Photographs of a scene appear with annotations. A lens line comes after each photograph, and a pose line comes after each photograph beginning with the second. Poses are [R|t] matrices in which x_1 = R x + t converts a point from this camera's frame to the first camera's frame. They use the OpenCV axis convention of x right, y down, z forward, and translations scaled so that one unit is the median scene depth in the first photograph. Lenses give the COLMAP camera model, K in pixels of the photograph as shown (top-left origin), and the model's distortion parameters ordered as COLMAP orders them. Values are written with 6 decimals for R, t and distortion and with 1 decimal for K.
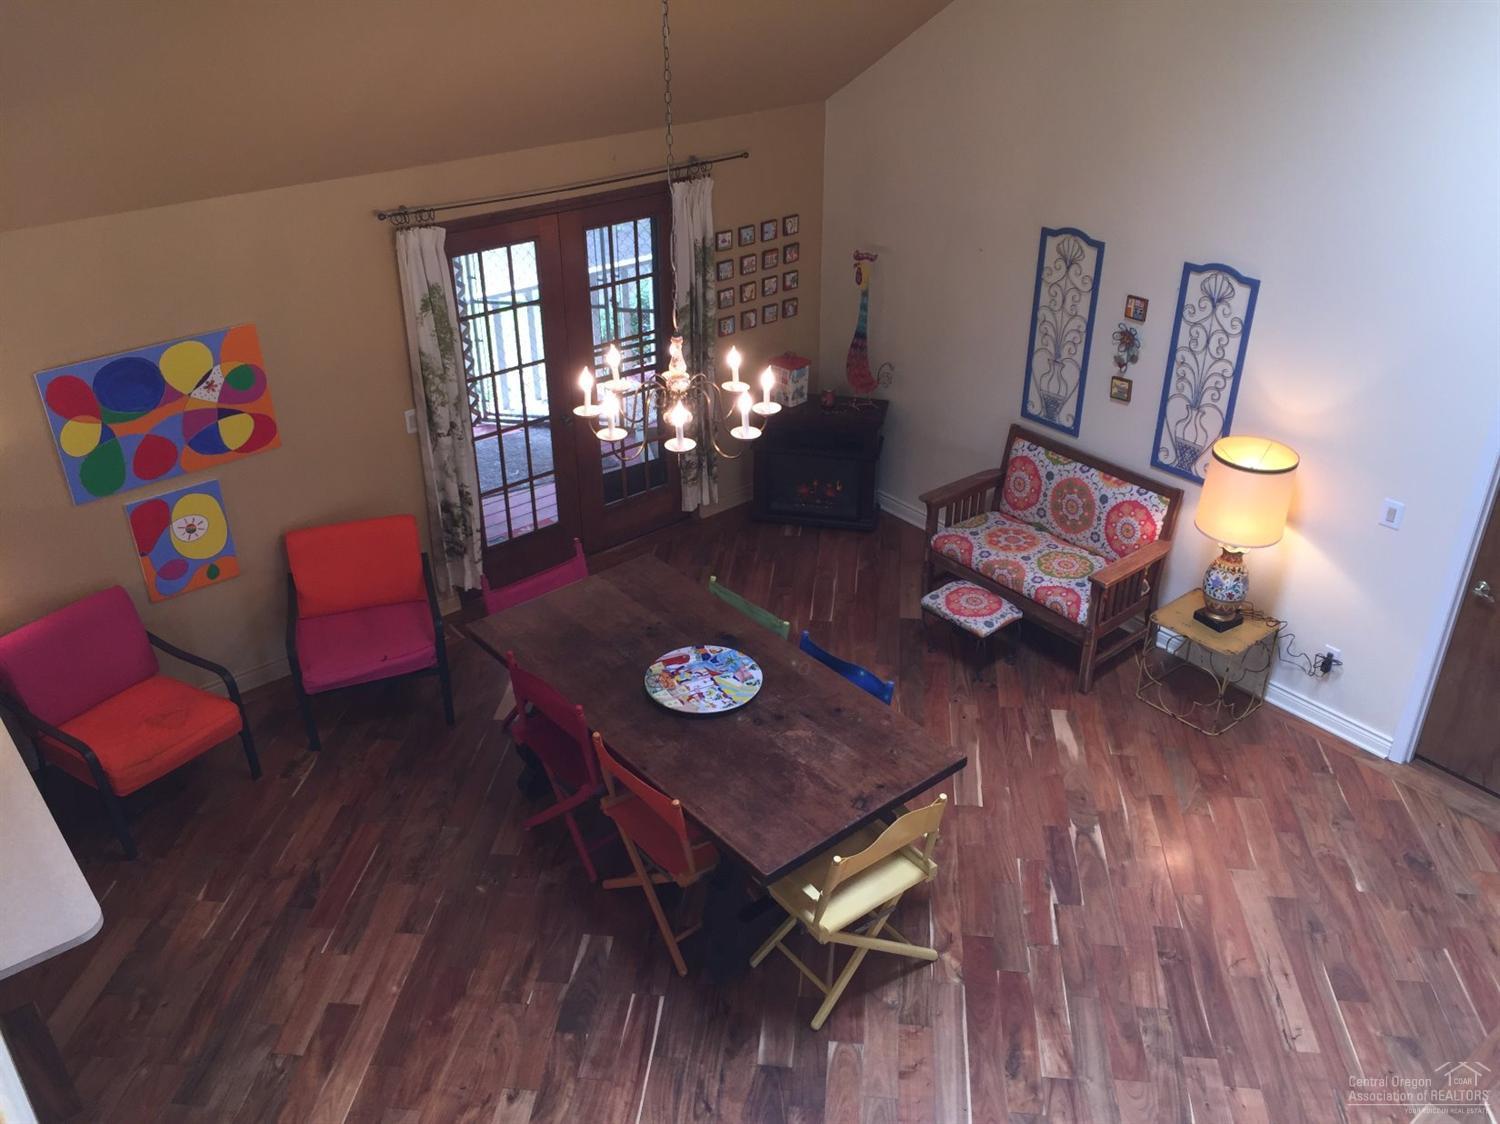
lens RADIAL K [[1274.2, 0, 769.1], [0, 1274.2, 555.1], [0, 0, 1]] dist [0.078020, -0.119477]
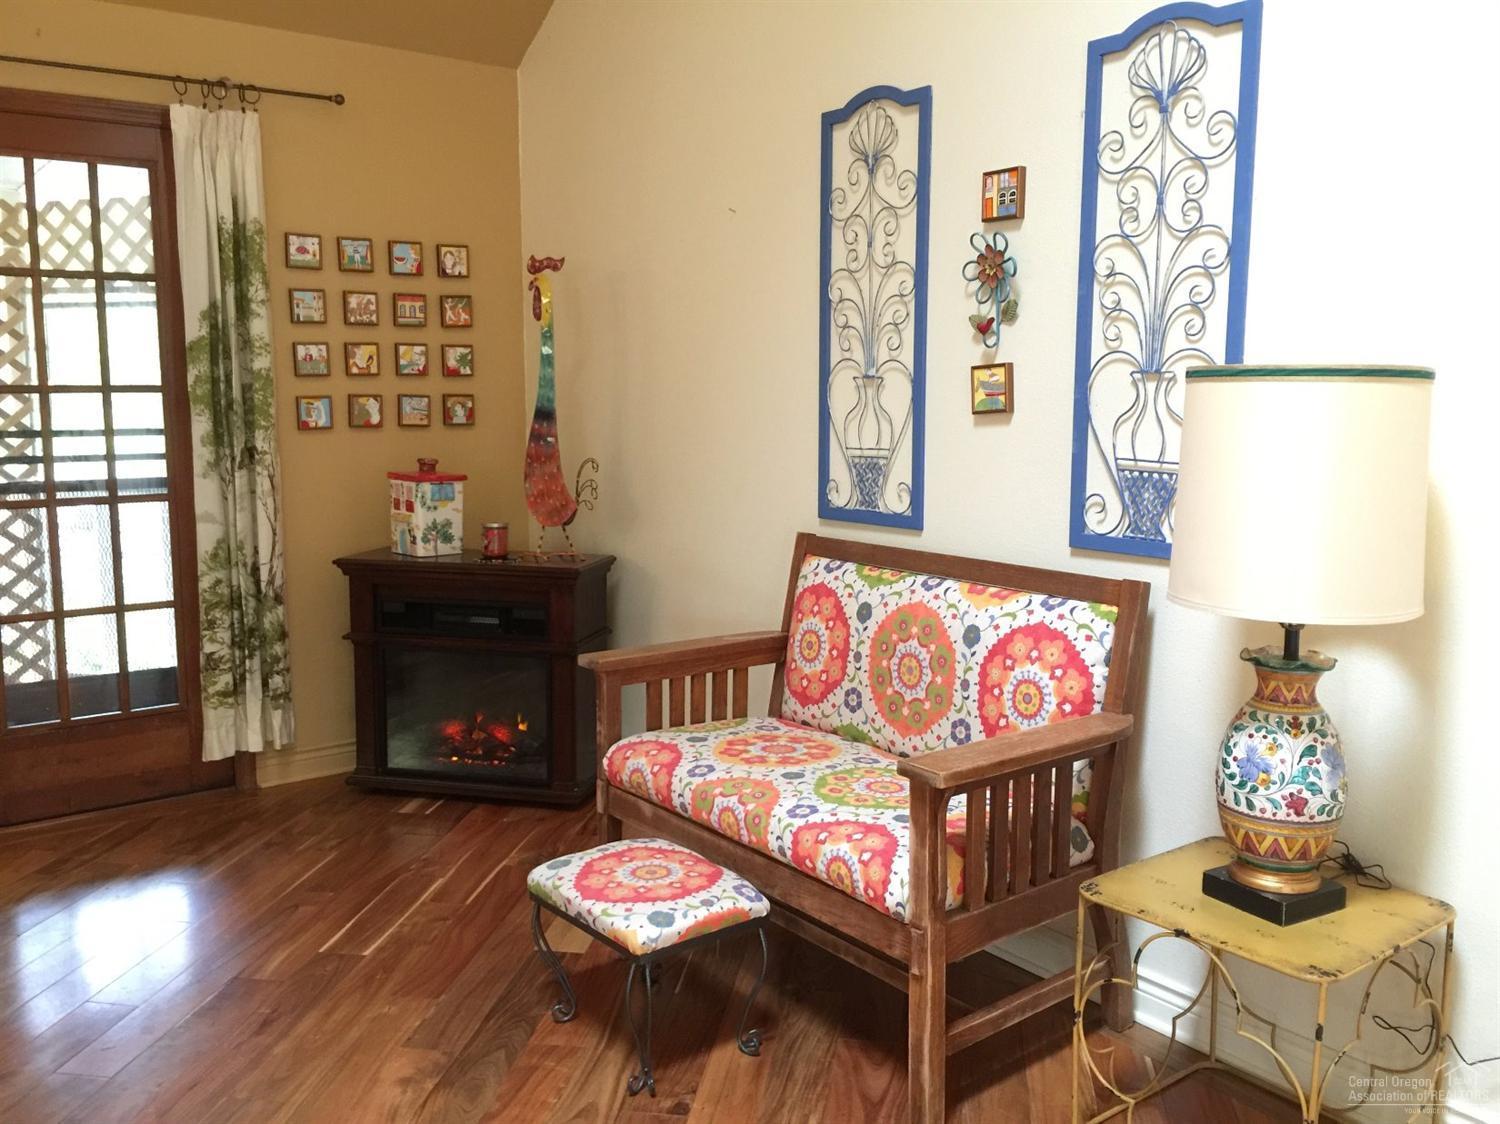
lens RADIAL K [[1274.2, 0, 769.1], [0, 1274.2, 555.1], [0, 0, 1]] dist [0.078020, -0.119477]
pose [[0.998964, 0.005375, -0.045183, 0.213501], [-0.022195, 0.924408, -0.380758, 0.094894], [0.039721, 0.381367, 0.923570, 0.595662]]
